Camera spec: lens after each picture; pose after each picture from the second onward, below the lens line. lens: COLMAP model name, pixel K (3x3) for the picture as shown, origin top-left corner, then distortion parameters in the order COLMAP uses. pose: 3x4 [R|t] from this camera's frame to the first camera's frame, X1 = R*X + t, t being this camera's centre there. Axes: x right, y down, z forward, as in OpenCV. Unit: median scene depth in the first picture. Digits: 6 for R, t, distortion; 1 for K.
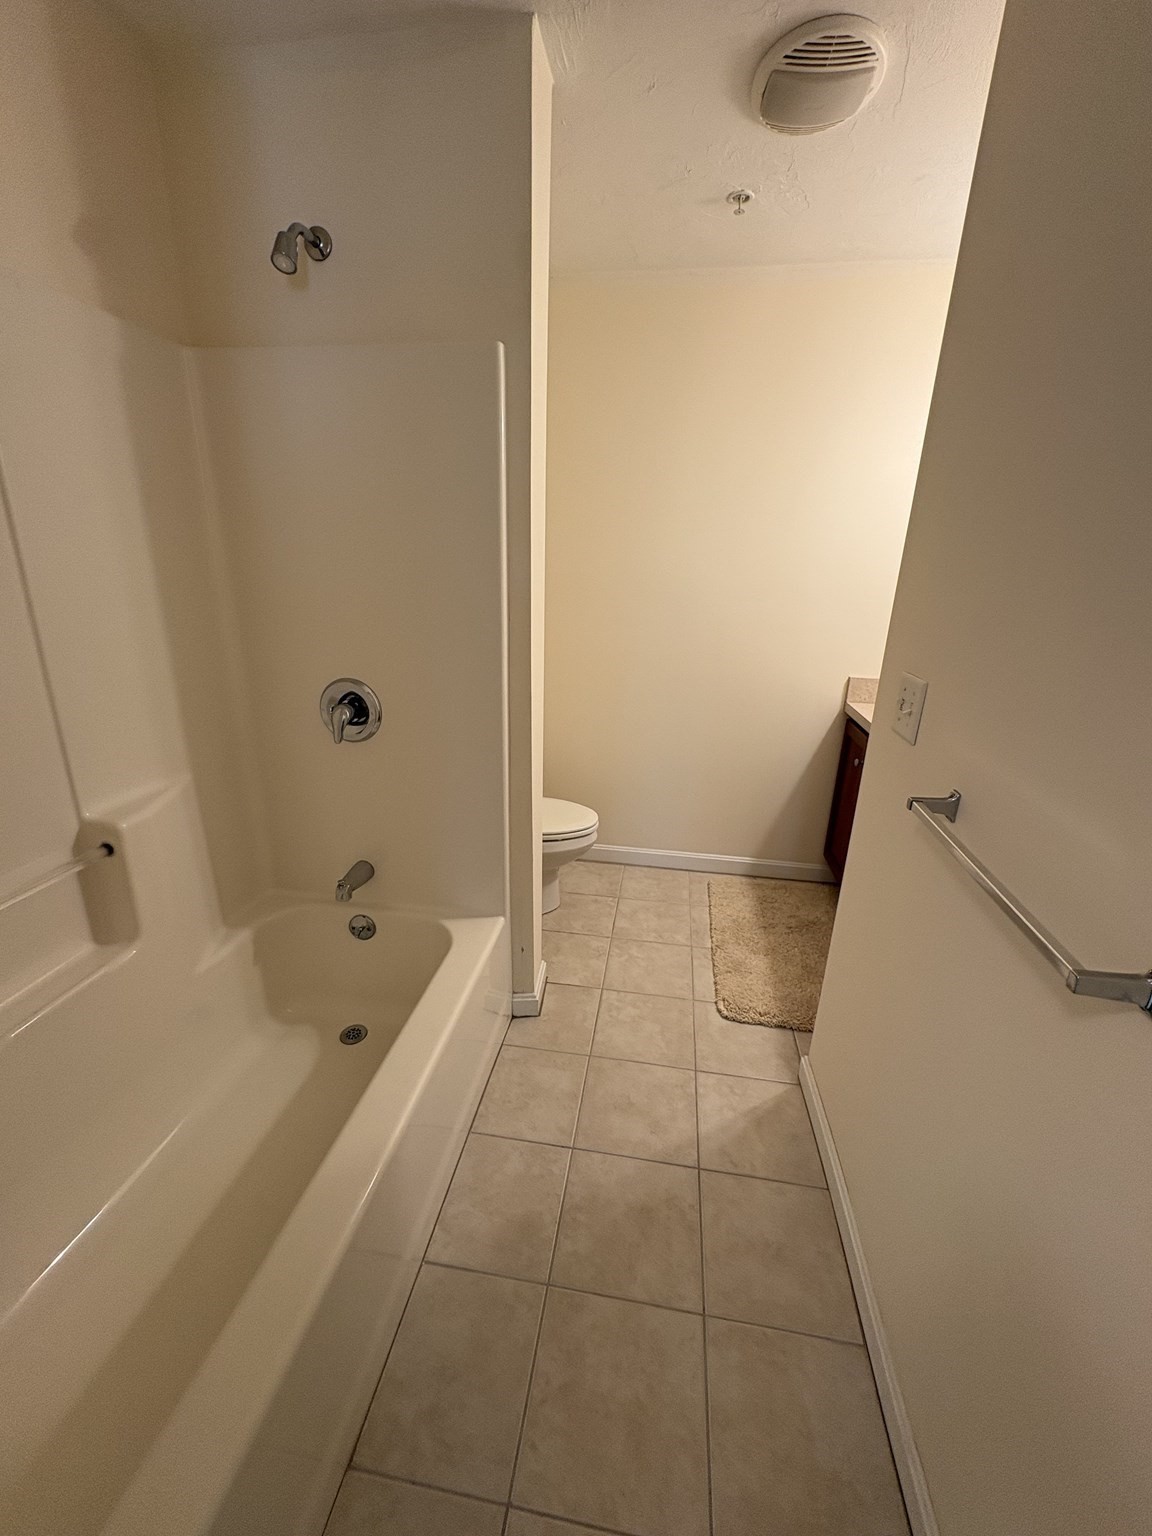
lens RADIAL K [[609.7, 0, 572.4], [0, 609.7, 766.1], [0, 0, 1]] dist [-0.000201, -0.000196]
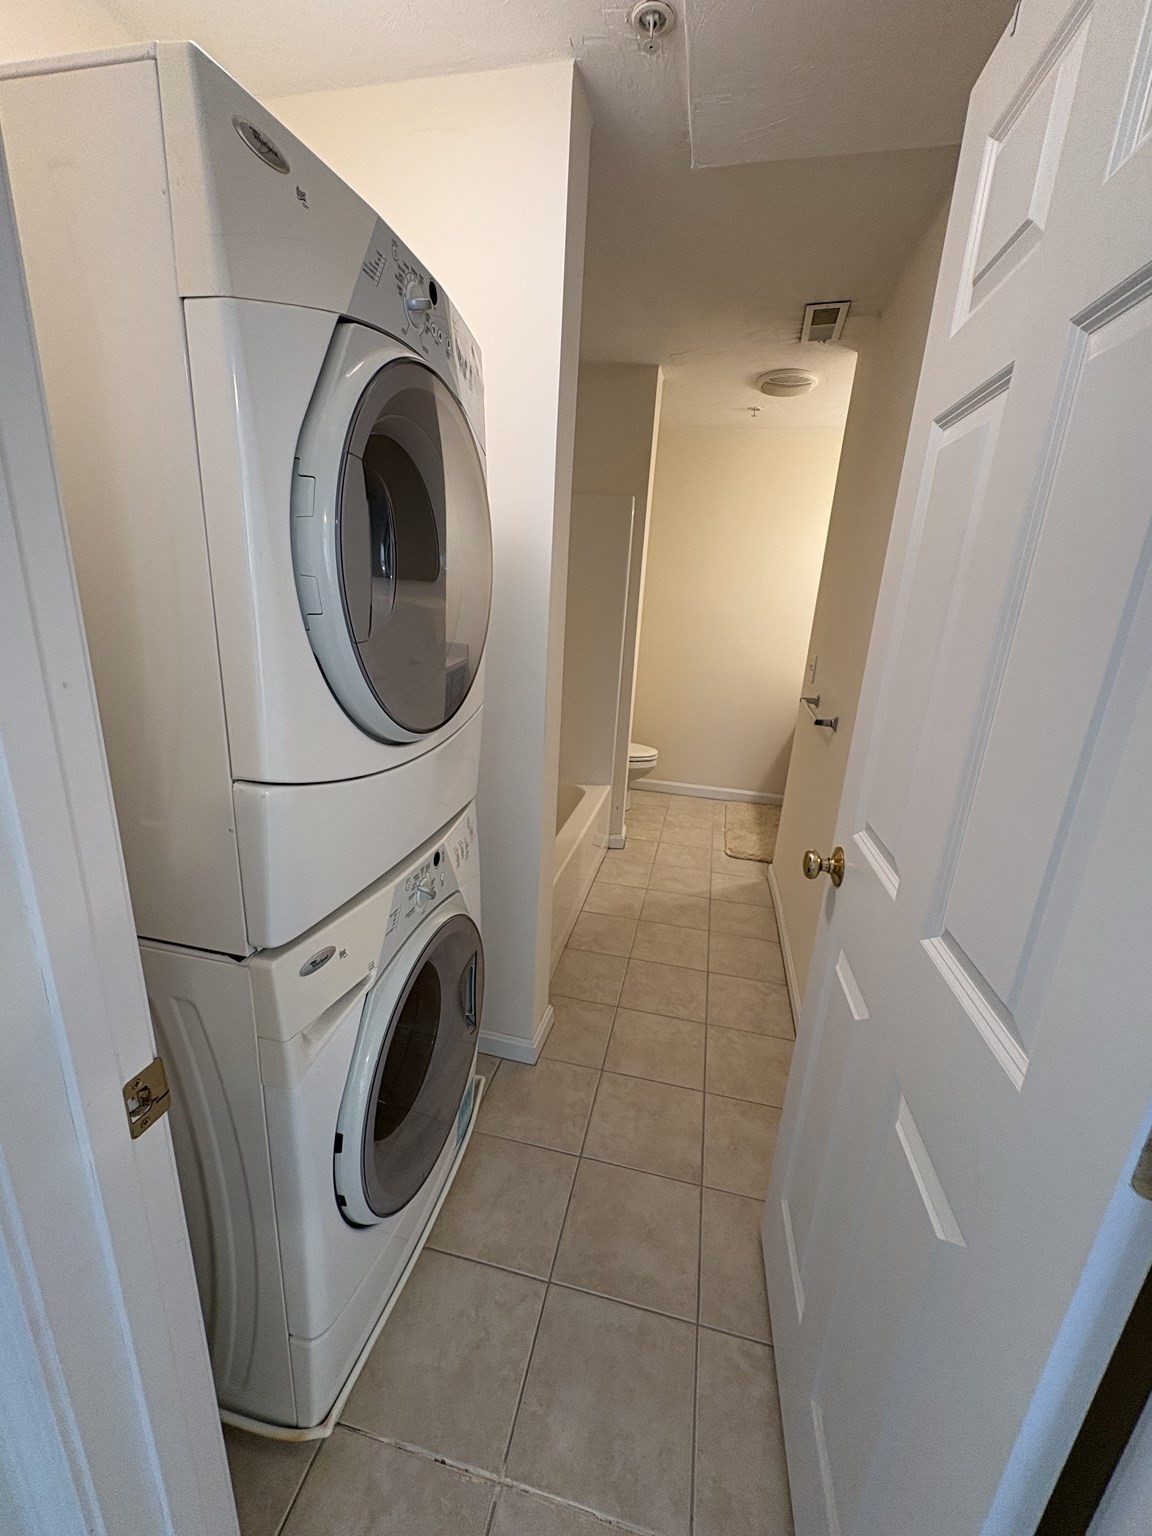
lens RADIAL K [[609.7, 0, 574.6], [0, 609.7, 765.4], [0, 0, 1]] dist [-0.000201, -0.000196]
pose [[0.997428, 0.050120, -0.051229, -0.123354], [-0.052028, 0.997974, -0.036621, 0.249872], [0.049290, 0.039193, 0.998015, -0.821926]]
